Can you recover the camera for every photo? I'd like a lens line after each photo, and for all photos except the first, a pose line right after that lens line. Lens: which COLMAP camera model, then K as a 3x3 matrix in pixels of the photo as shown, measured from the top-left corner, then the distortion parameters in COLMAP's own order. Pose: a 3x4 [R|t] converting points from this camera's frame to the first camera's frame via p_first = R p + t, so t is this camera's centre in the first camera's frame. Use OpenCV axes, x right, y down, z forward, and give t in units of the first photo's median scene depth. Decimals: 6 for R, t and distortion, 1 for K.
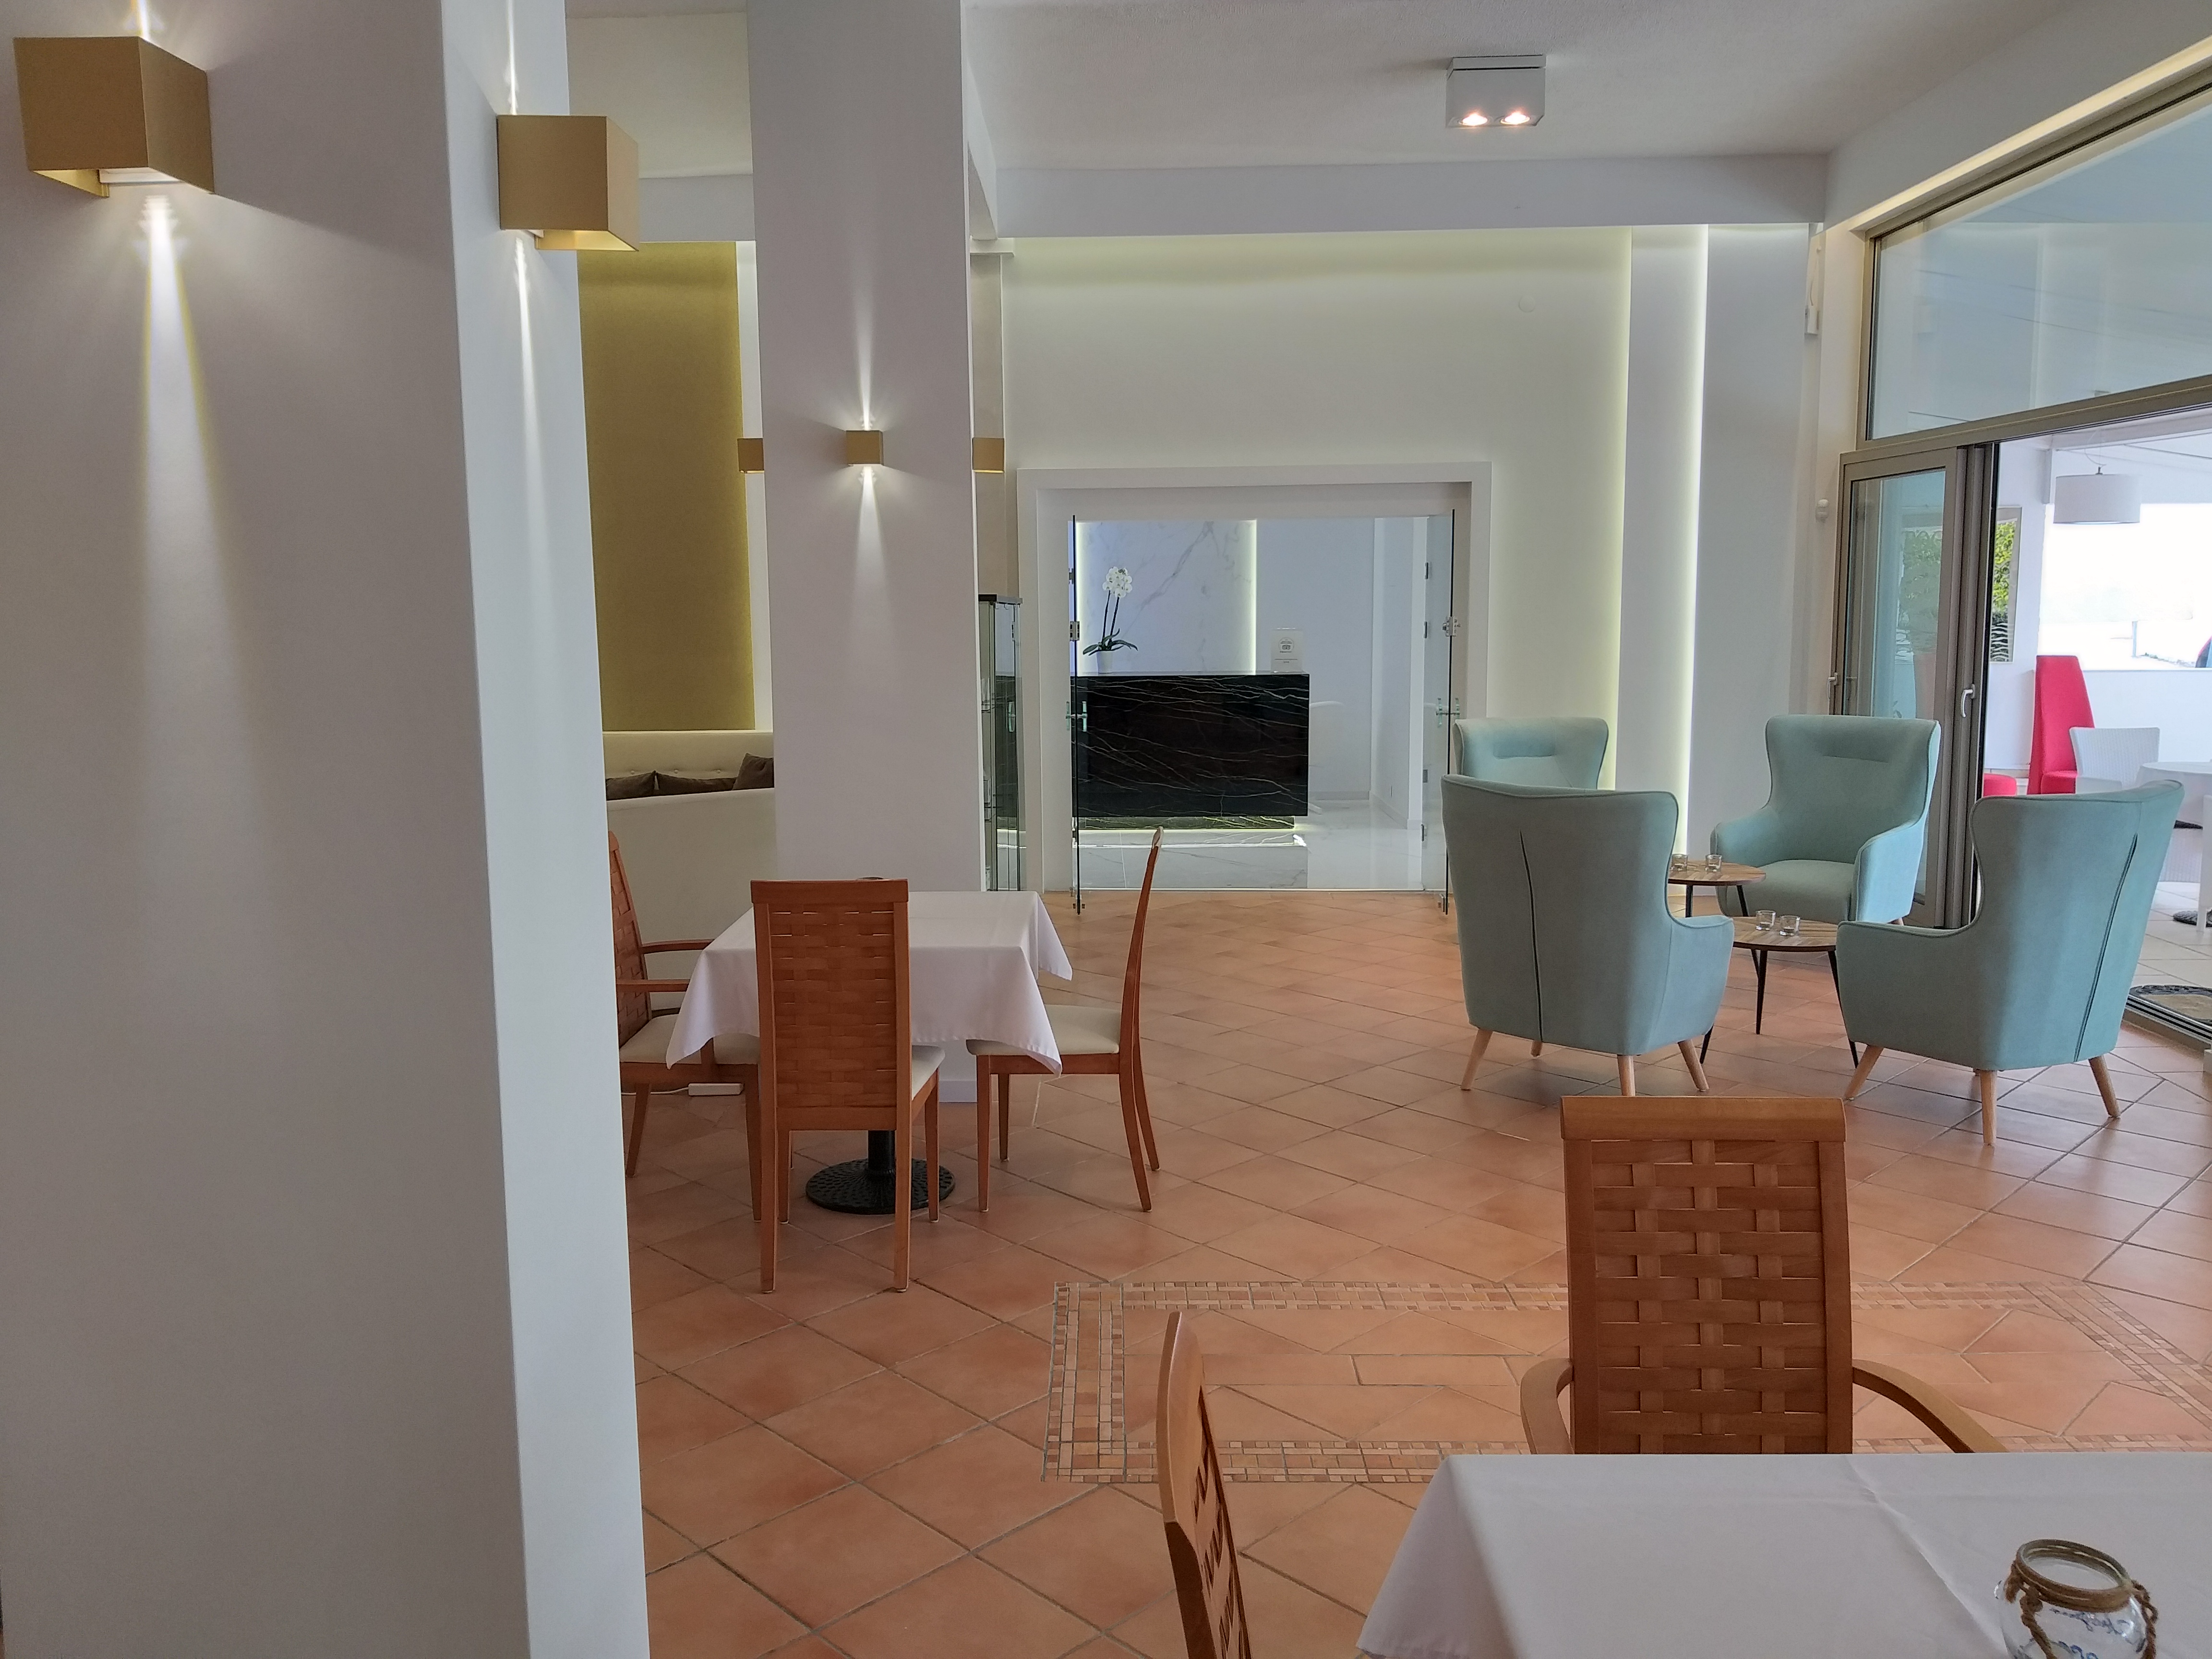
lens RADIAL K [[1714.8, 0, 1115.0], [0, 1714.8, 811.0], [0, 0, 1]] dist [0.164675, -0.447657]
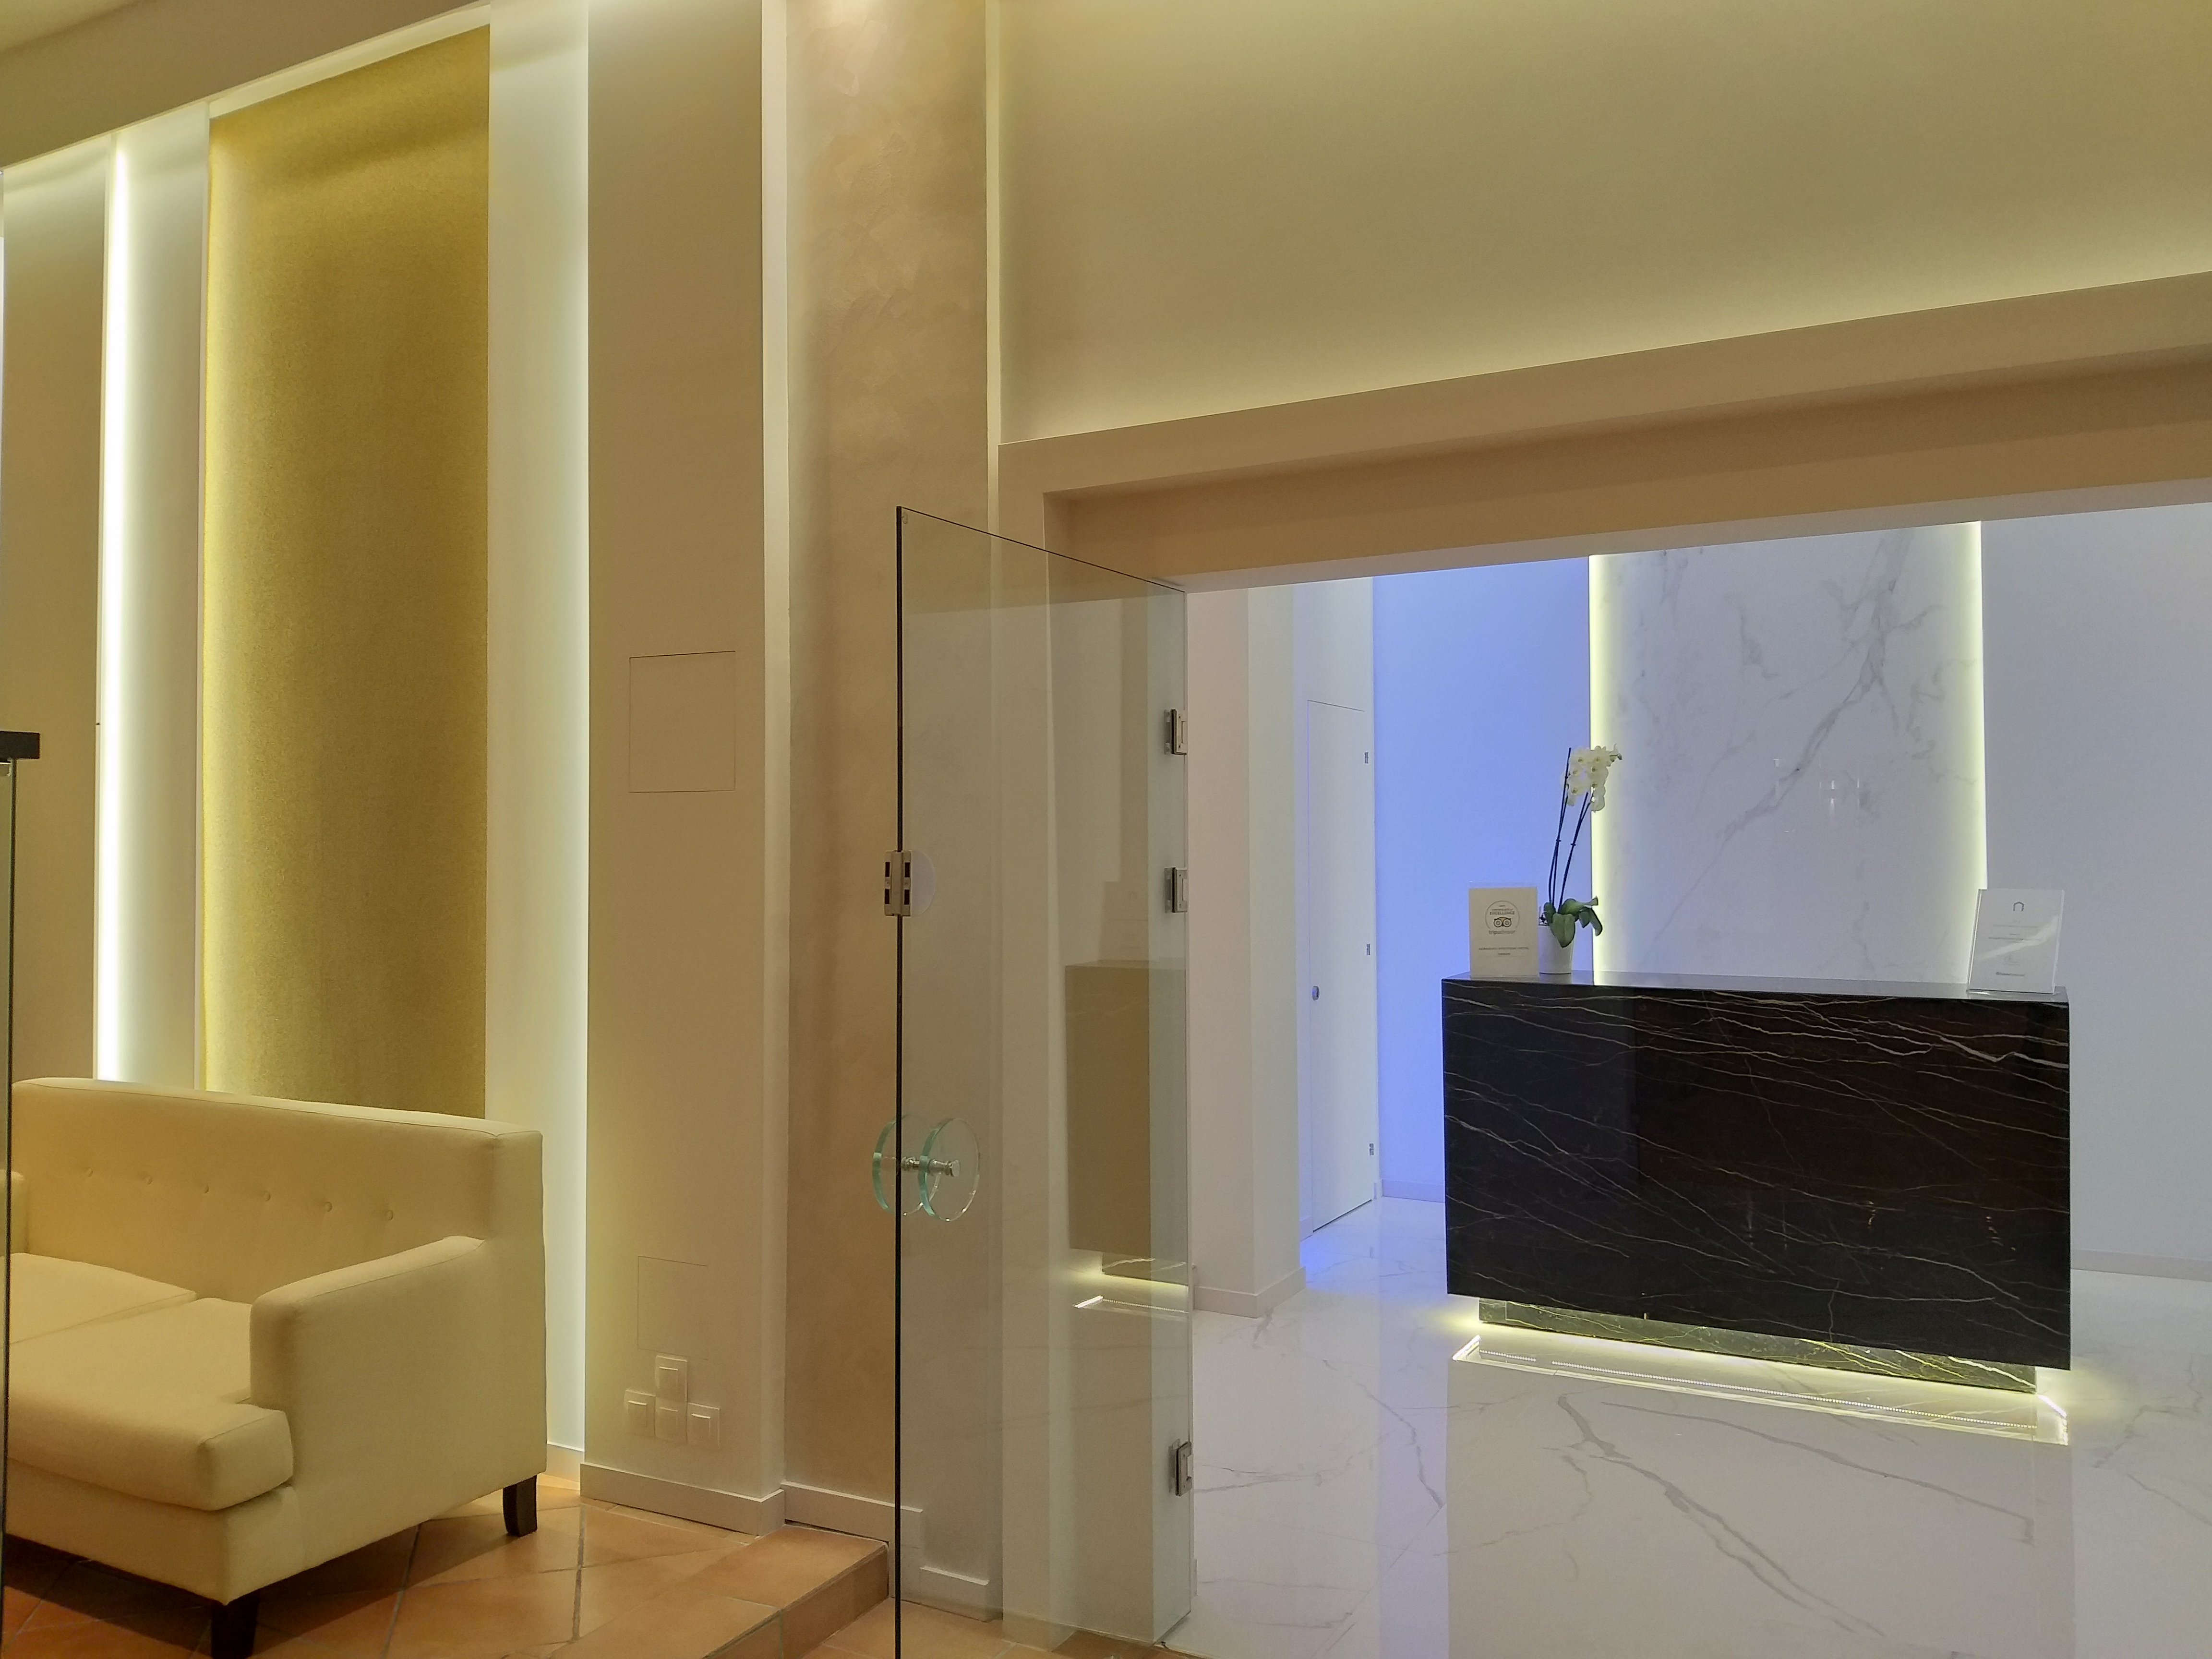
lens RADIAL K [[1728.4, 0, 1094.6], [0, 1728.4, 801.3], [0, 0, 1]] dist [0.084189, -0.155750]
pose [[0.881308, -0.008648, -0.472464, 0.136933], [-0.060562, 0.989520, -0.131080, -0.076711], [0.468646, 0.144135, 0.871548, 0.704697]]
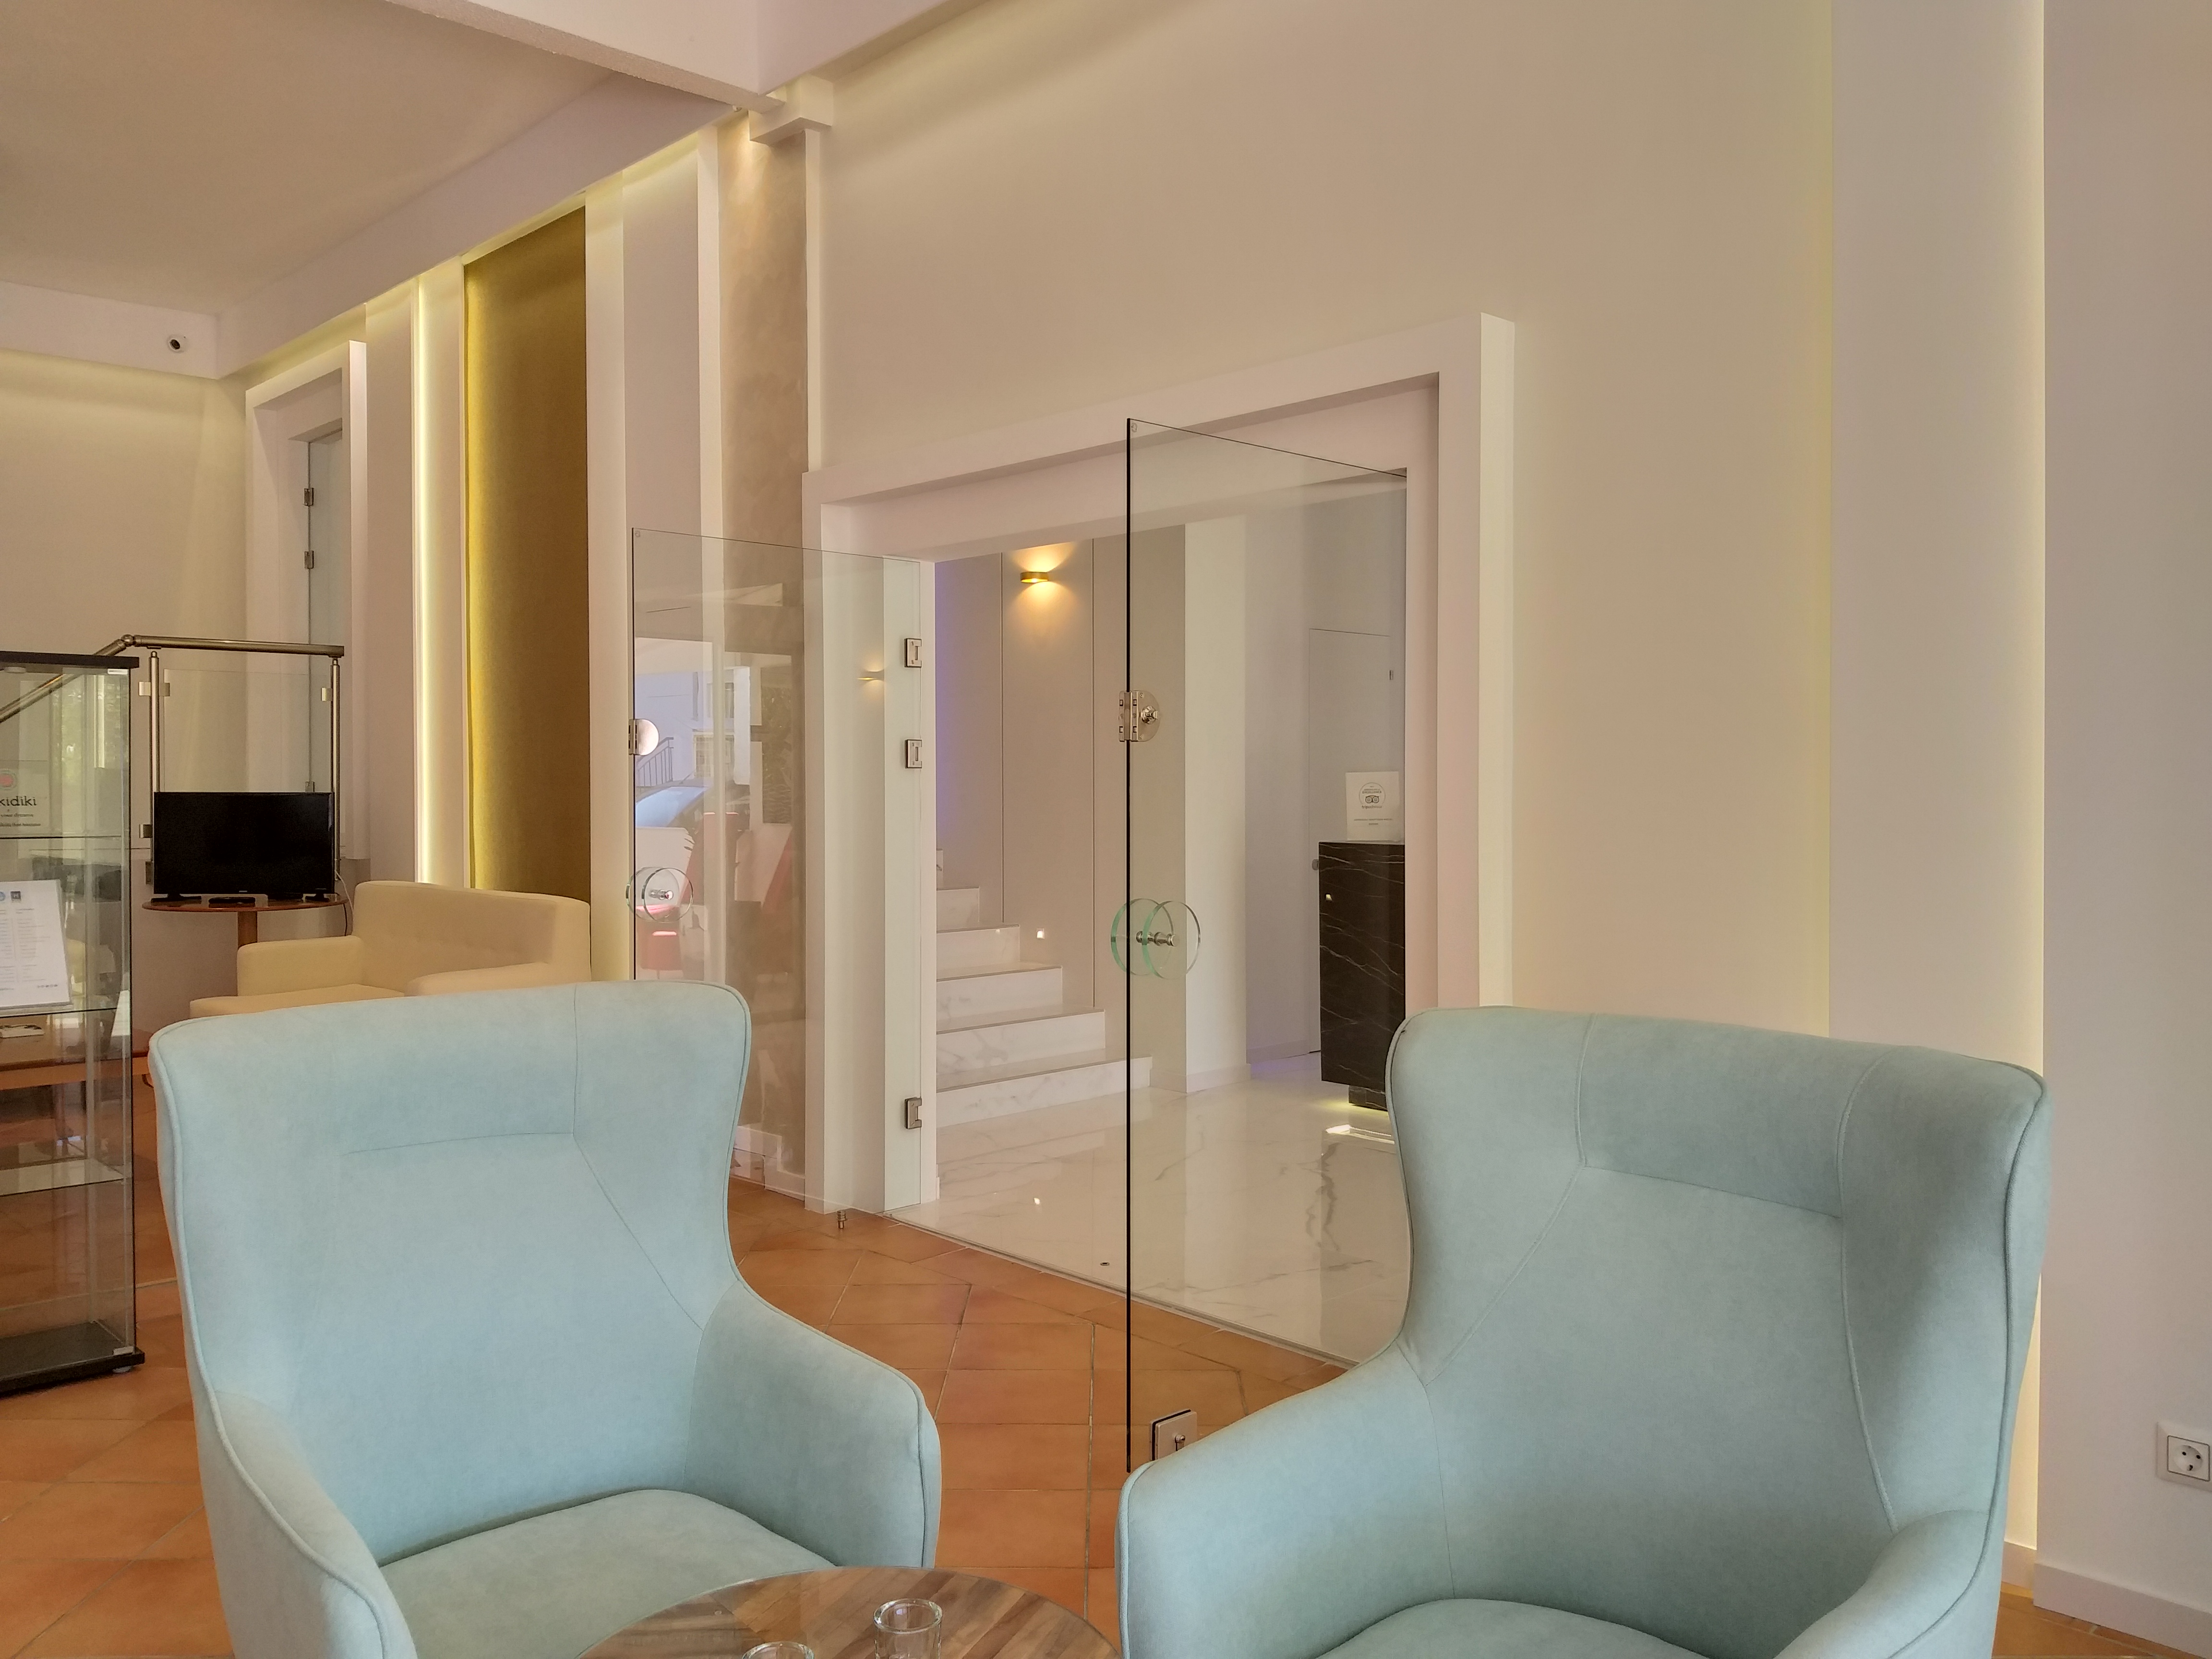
lens RADIAL K [[1739.2, 0, 1096.9], [0, 1739.2, 811.2], [0, 0, 1]] dist [0.084072, -0.152093]
pose [[0.704037, 0.017393, -0.709950, 0.443999], [-0.091258, 0.993627, -0.066155, -0.054660], [0.704275, 0.111364, 0.701138, 0.671744]]
